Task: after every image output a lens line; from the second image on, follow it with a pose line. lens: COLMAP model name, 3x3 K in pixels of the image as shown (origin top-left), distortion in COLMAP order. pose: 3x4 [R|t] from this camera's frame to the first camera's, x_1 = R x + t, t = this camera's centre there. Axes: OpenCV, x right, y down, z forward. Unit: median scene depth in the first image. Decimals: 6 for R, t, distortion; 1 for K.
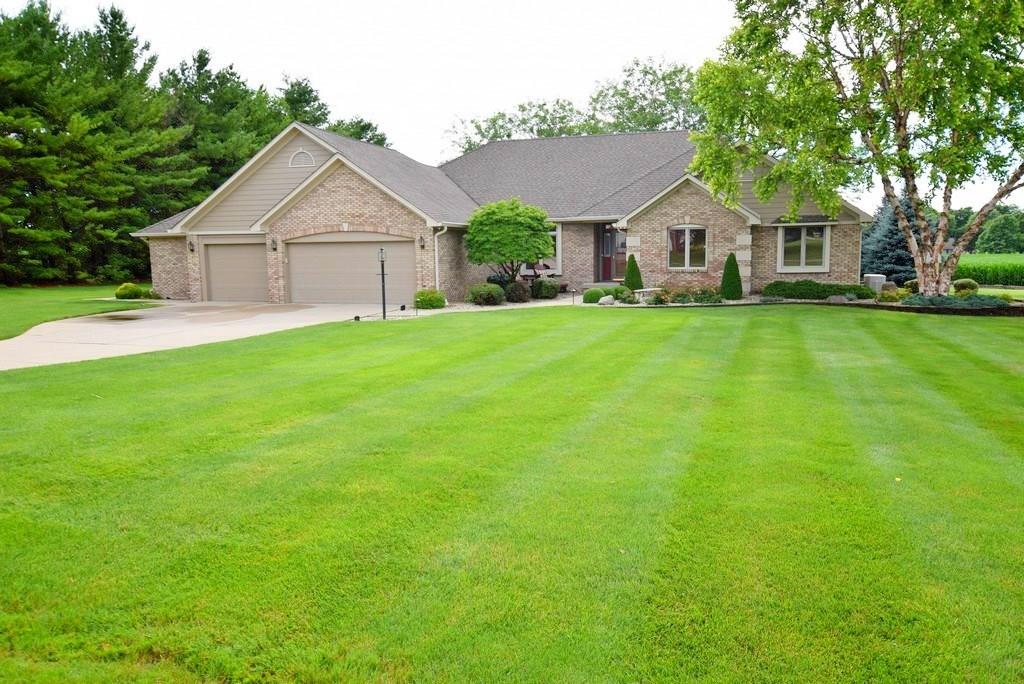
lens RADIAL K [[763.8, 0, 512.0], [0, 763.8, 342.0], [0, 0, 1]] dist [0.005562, 0.001691]
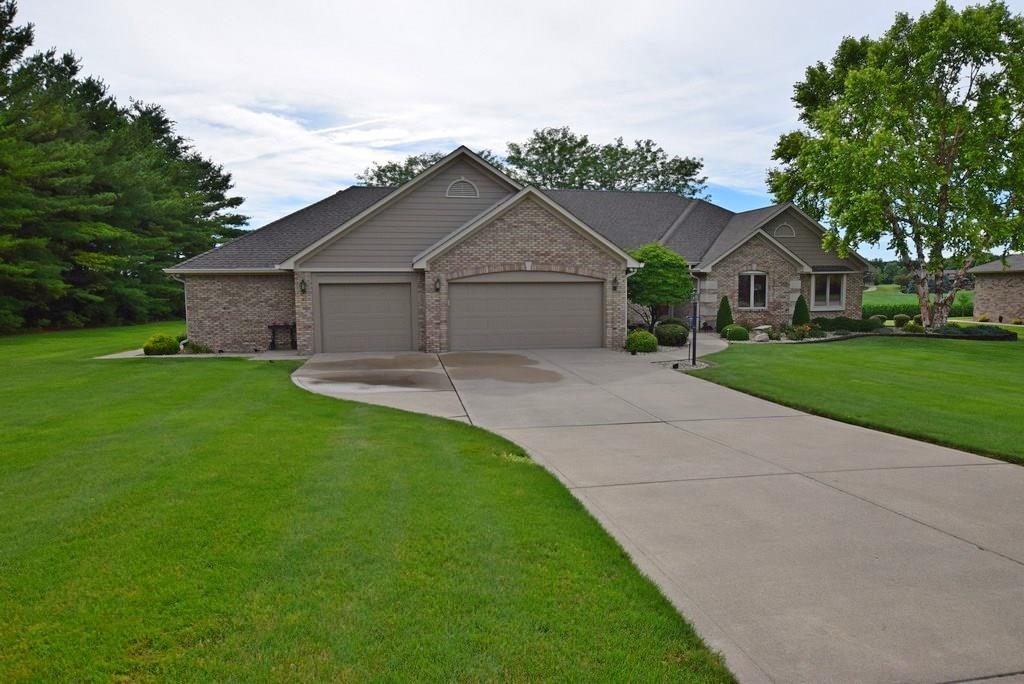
lens RADIAL K [[623.9, 0, 512.0], [0, 623.9, 342.0], [0, 0, 1]] dist [-0.003835, 0.000014]
pose [[0.886622, -0.032680, 0.461339, -0.547000], [0.052486, 0.998166, -0.030162, -0.035688], [-0.459507, 0.050957, 0.886711, 0.328342]]
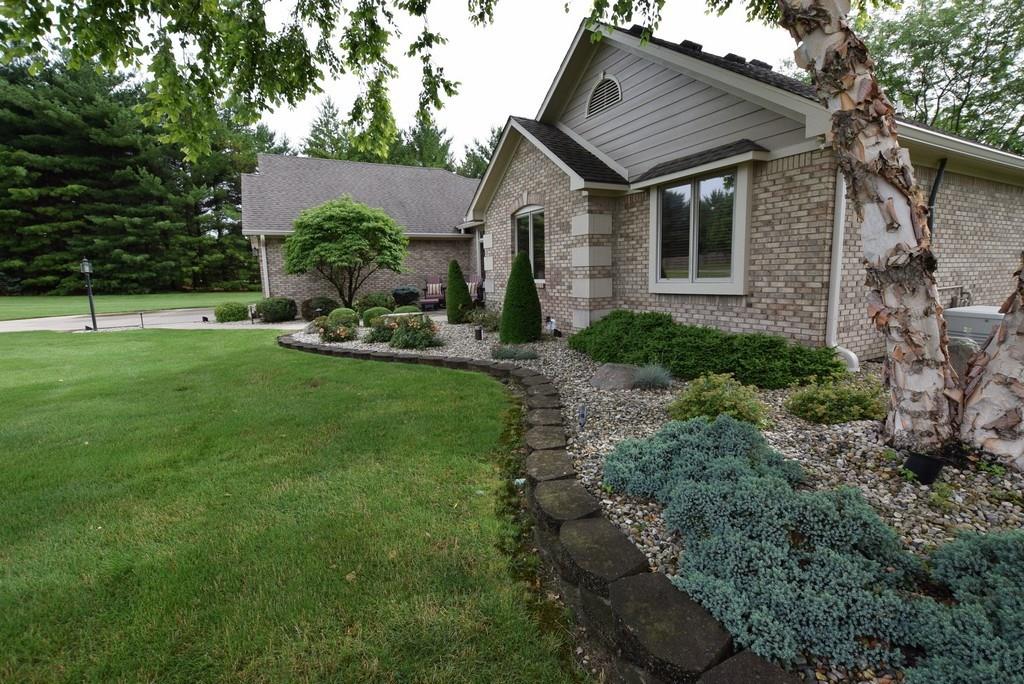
lens RADIAL K [[461.5, 0, 512.0], [0, 461.5, 342.0], [0, 0, 1]] dist [-0.000311, -0.000012]
pose [[0.701732, 0.099627, -0.705441, 0.484881], [-0.072314, 0.995021, 0.068590, -0.073908], [0.708761, 0.002882, 0.705442, 0.743984]]
